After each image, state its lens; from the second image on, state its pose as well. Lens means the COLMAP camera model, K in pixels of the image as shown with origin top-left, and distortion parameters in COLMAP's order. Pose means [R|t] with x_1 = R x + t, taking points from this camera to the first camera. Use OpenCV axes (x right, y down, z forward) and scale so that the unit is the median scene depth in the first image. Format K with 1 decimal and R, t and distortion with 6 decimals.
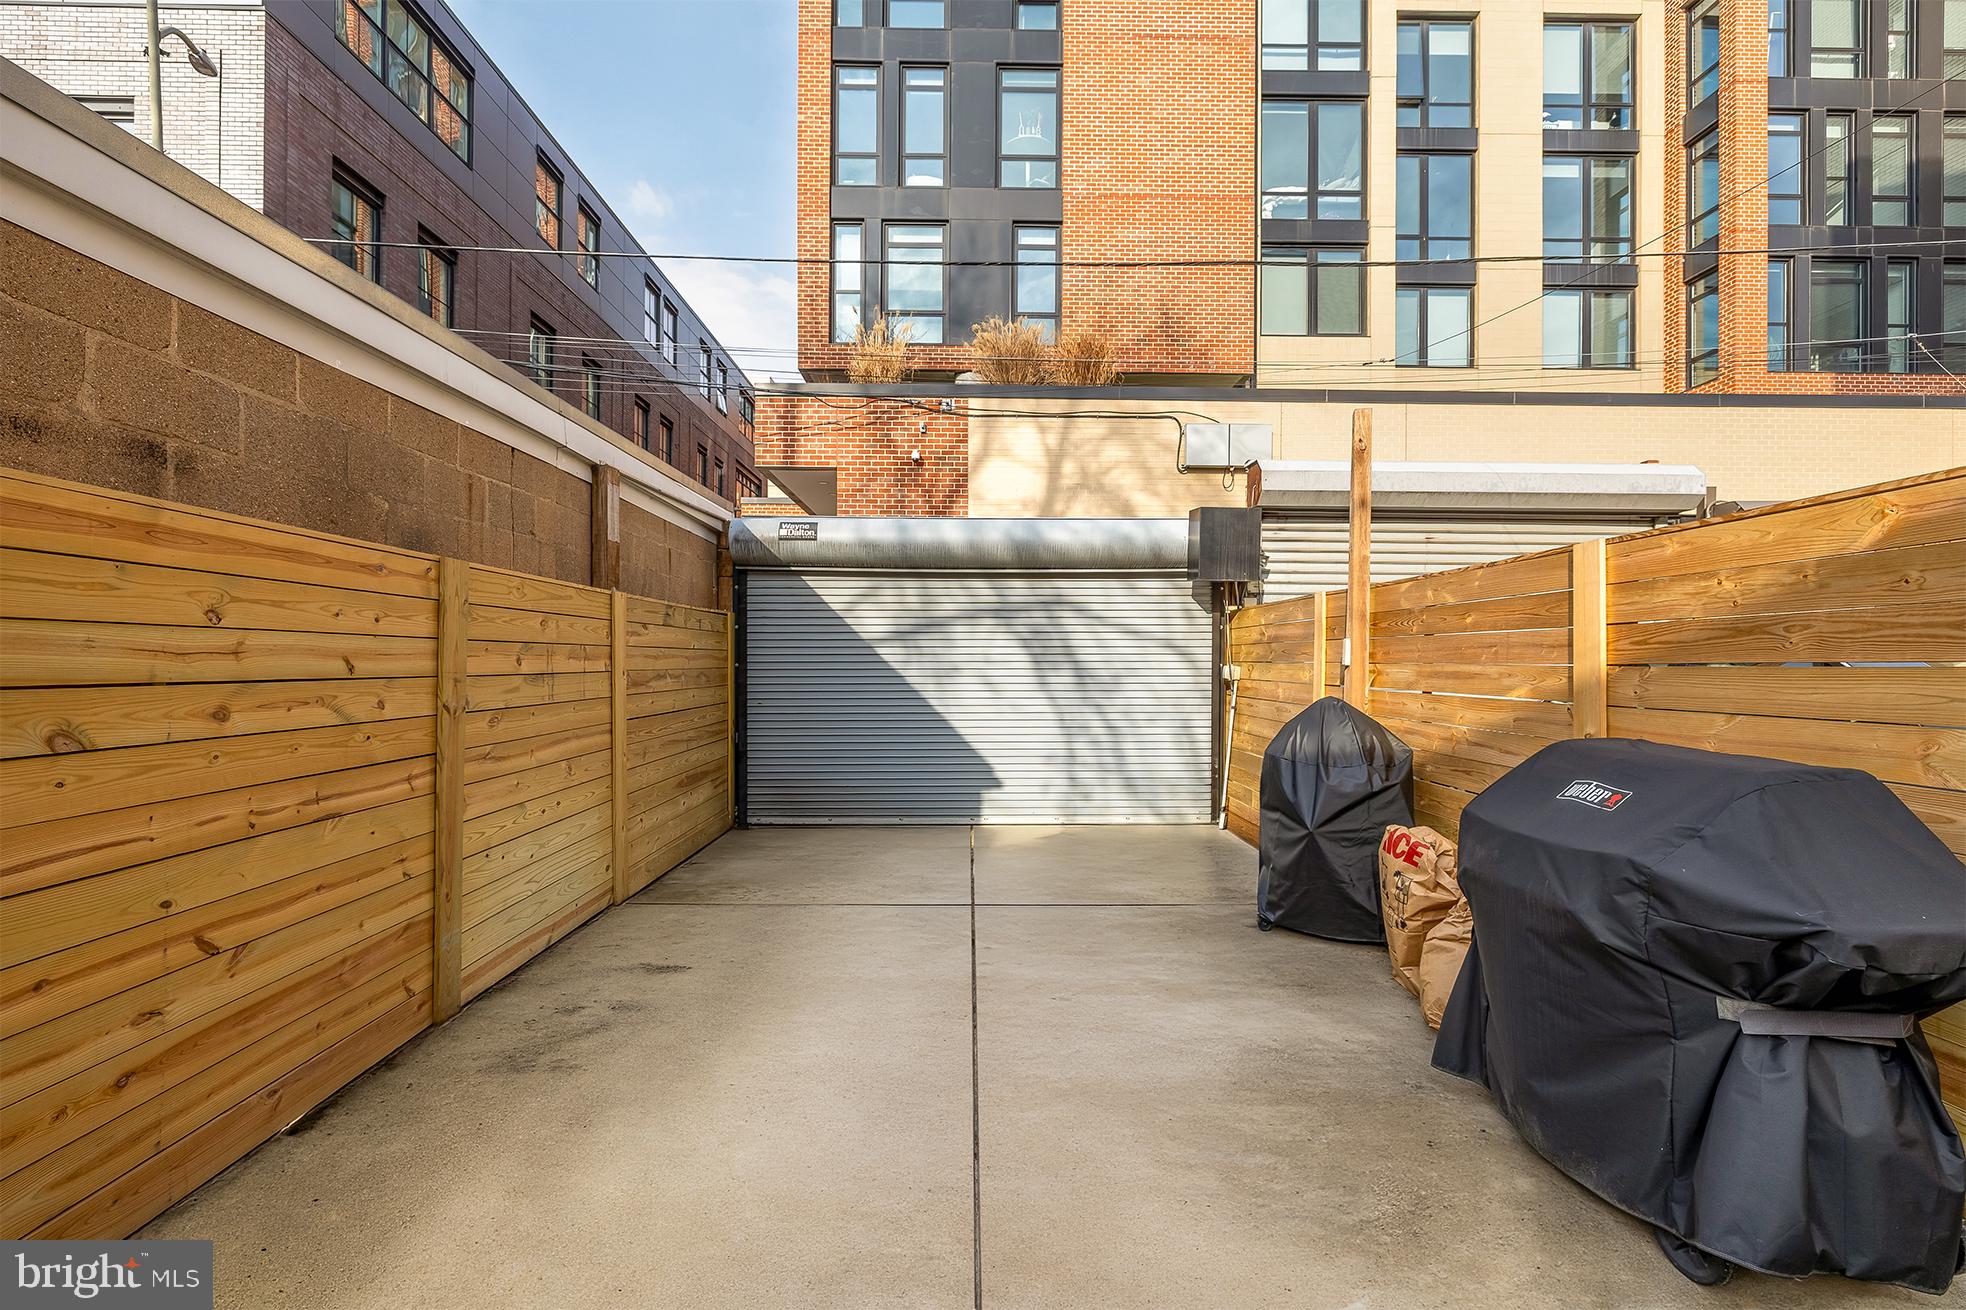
lens RADIAL K [[814.5, 0, 982.2], [0, 814.5, 652.0], [0, 0, 1]] dist [0.001145, 0.000168]
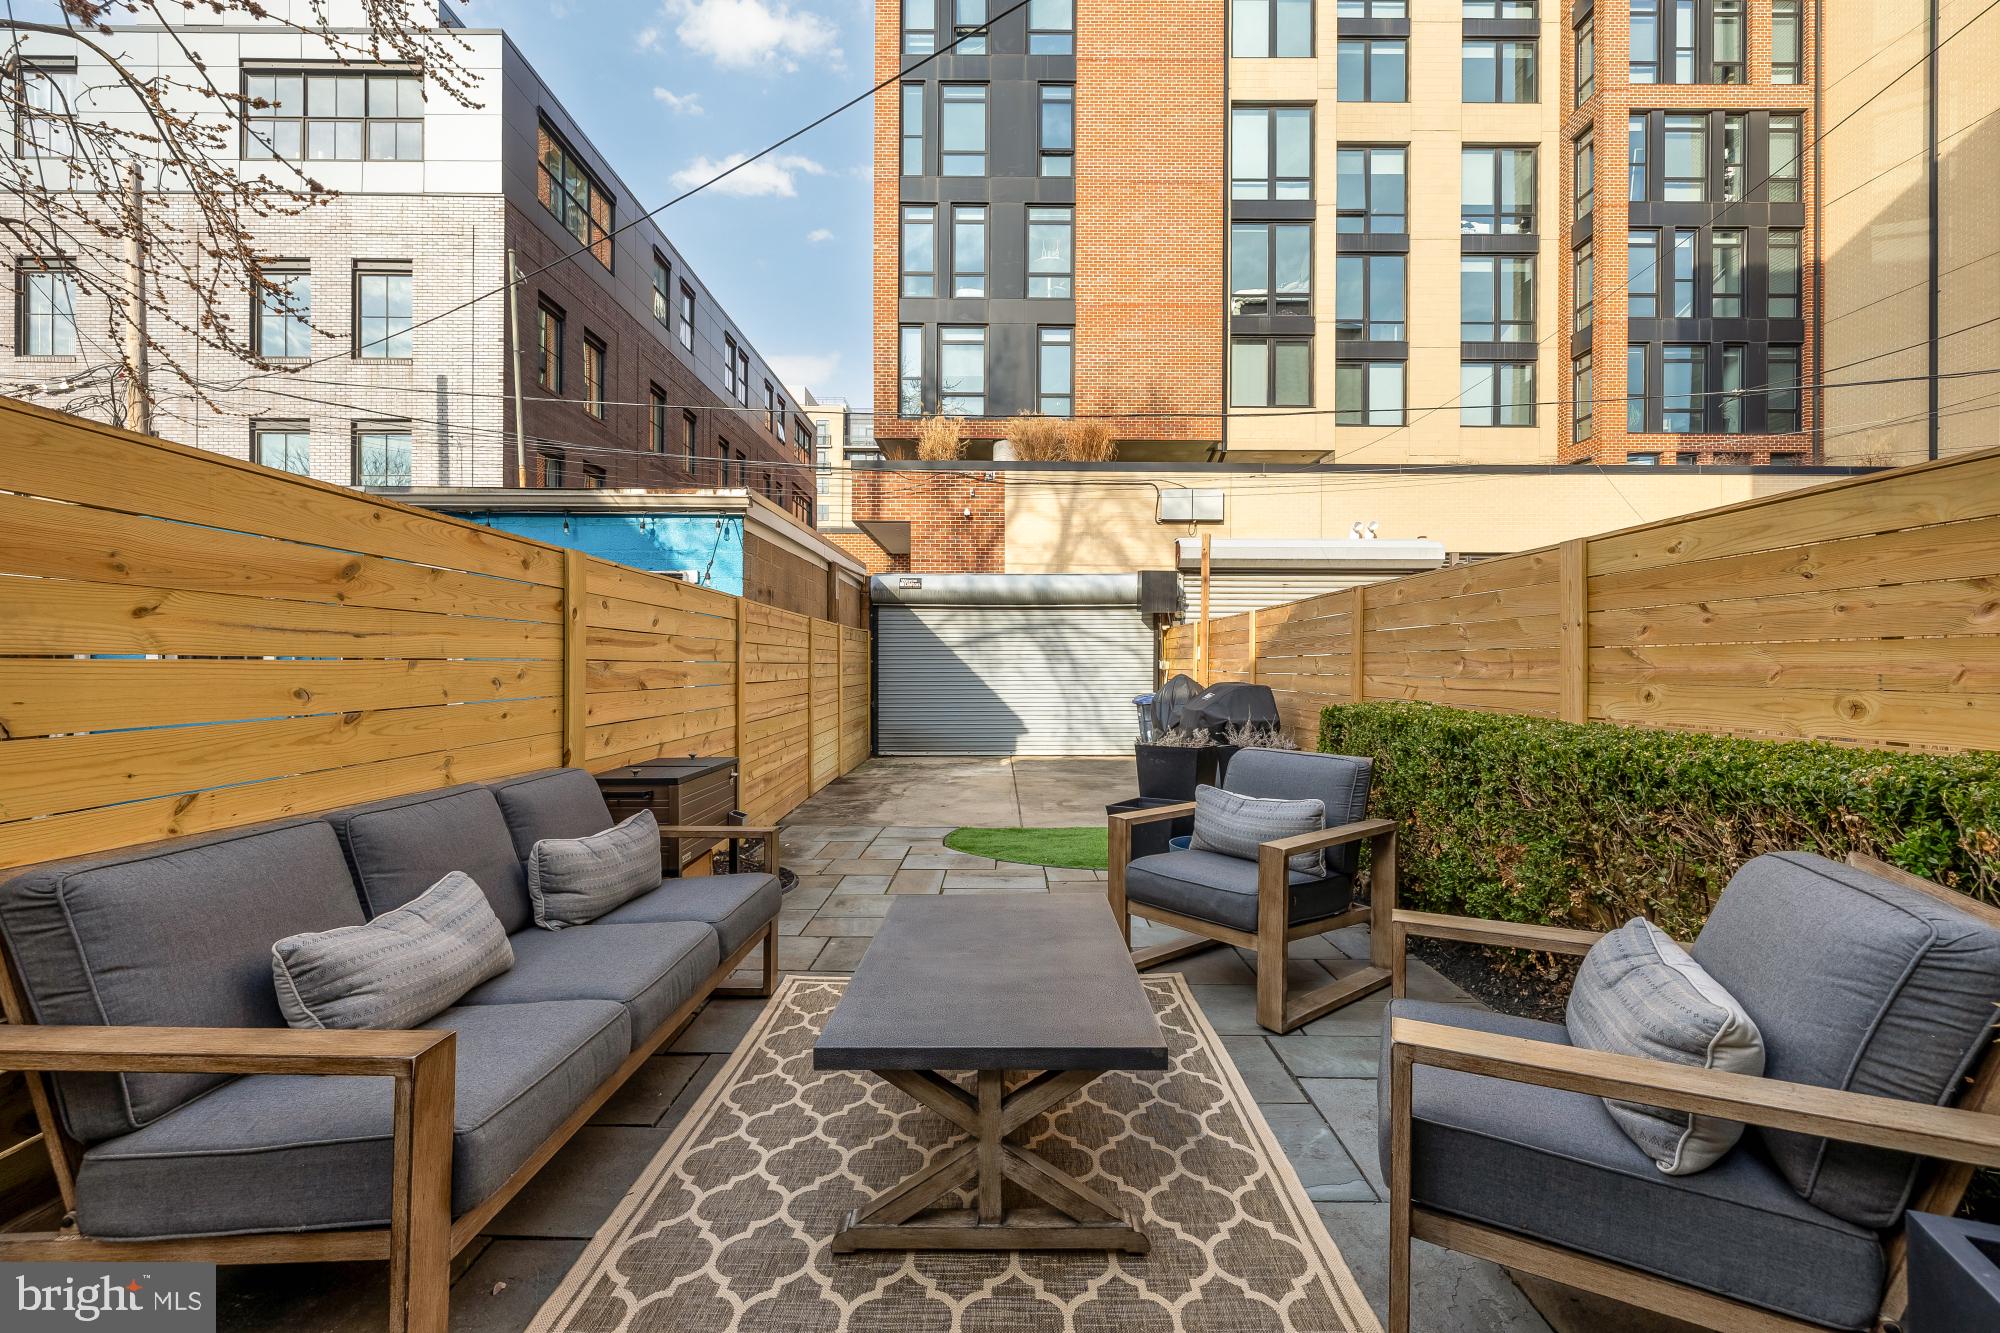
lens RADIAL K [[844.1, 0, 1012.5], [0, 844.1, 661.3], [0, 0, 1]] dist [0.001734, -0.000026]
pose [[0.999996, -0.001355, 0.002585, -0.006693], [0.001331, 0.999956, 0.009325, 0.000202], [-0.002597, -0.009322, 0.999953, -0.362259]]
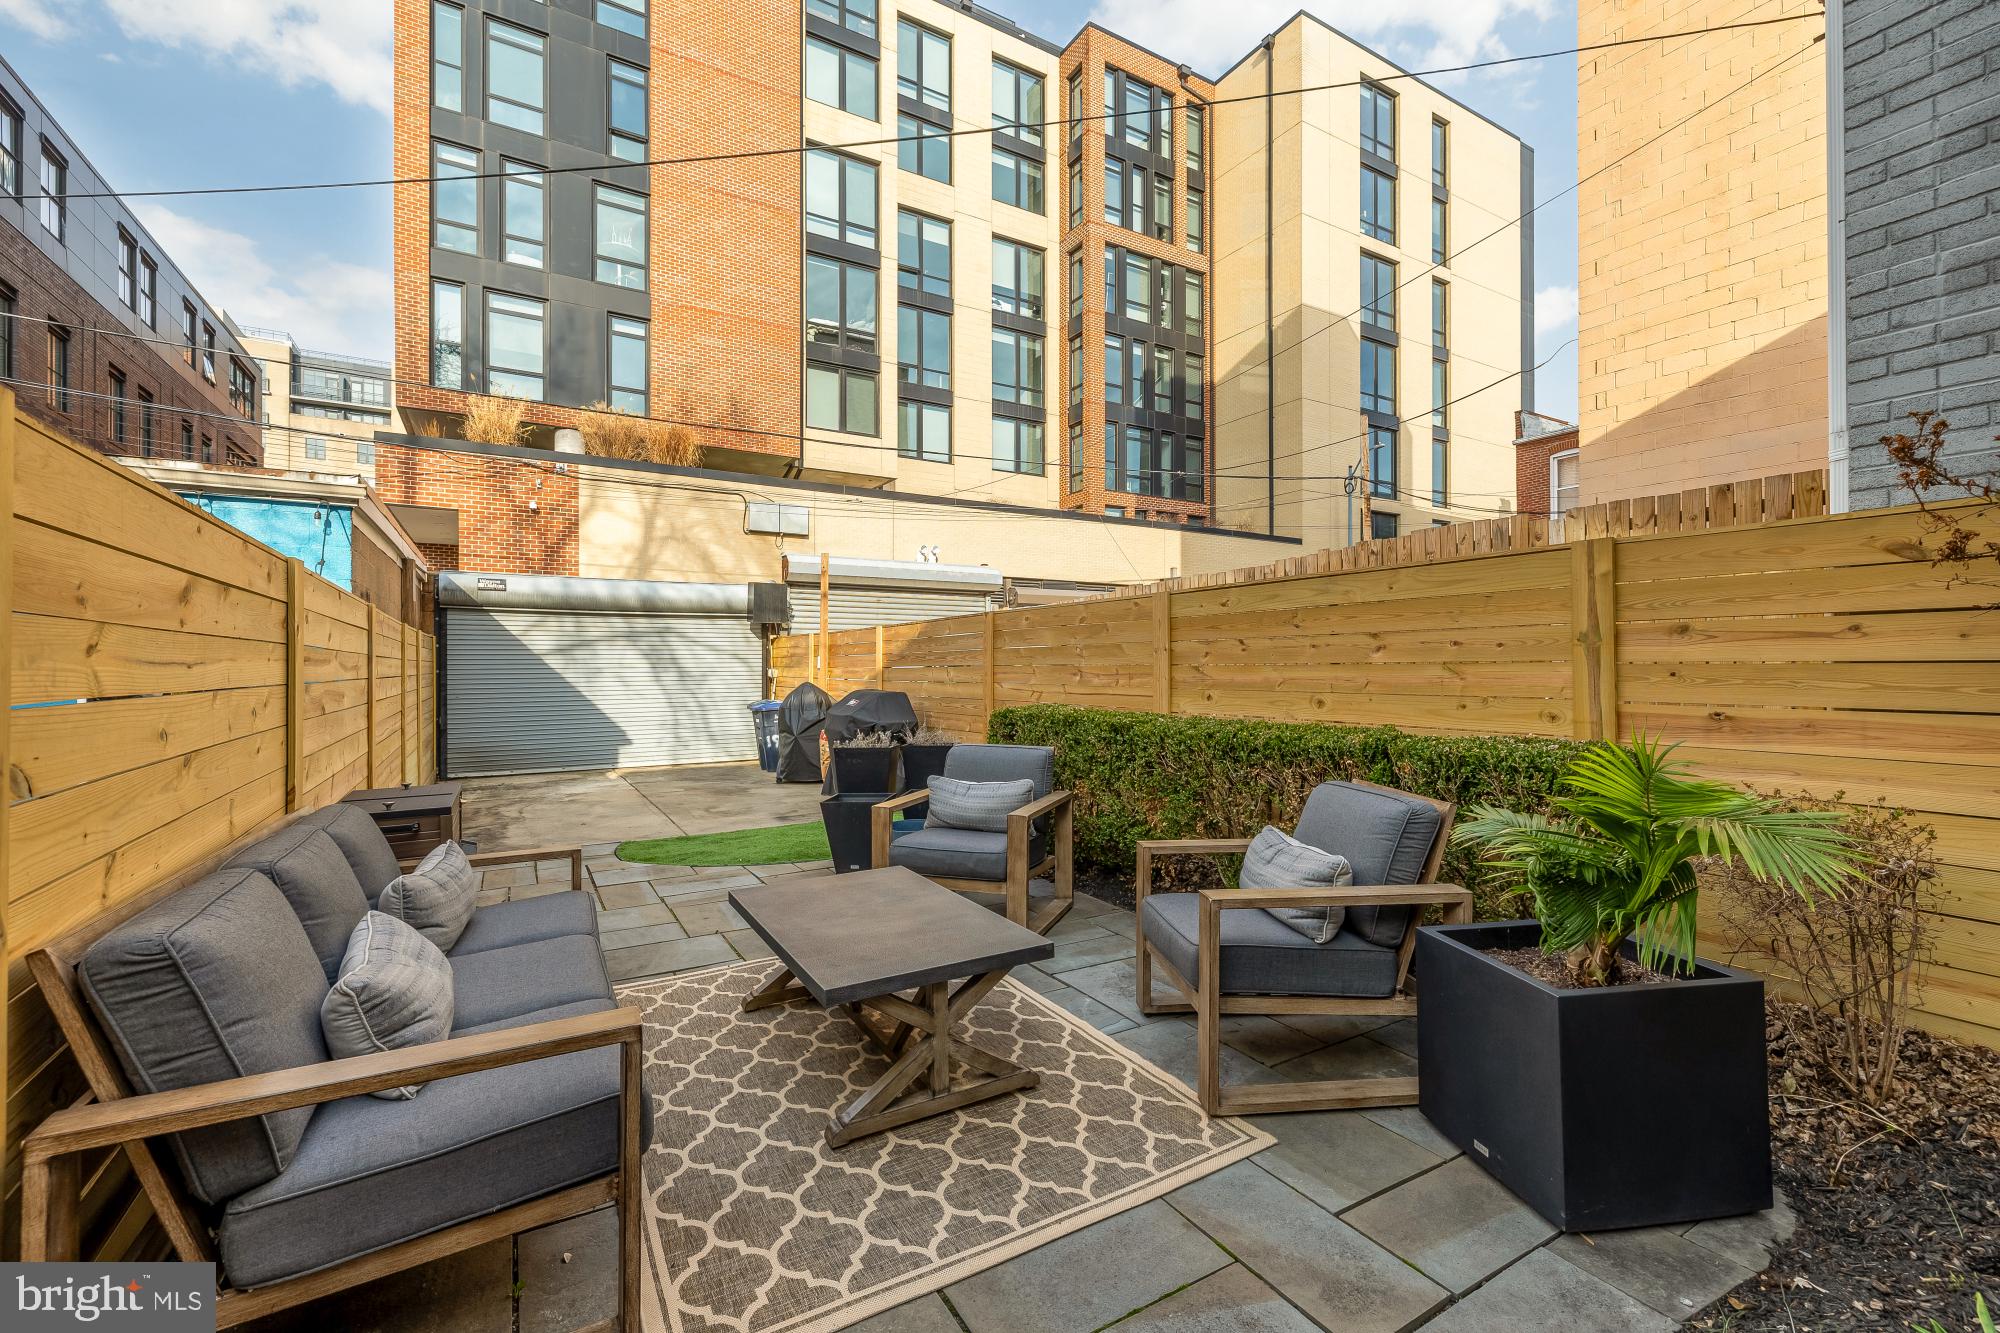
lens RADIAL K [[828.5, 0, 999.2], [0, 828.5, 663.4], [0, 0, 1]] dist [0.001145, 0.000168]
pose [[0.863179, -0.004090, 0.504882, -0.086654], [-0.000222, 0.999964, 0.008481, -0.005206], [-0.504899, -0.007433, 0.863147, -0.390515]]
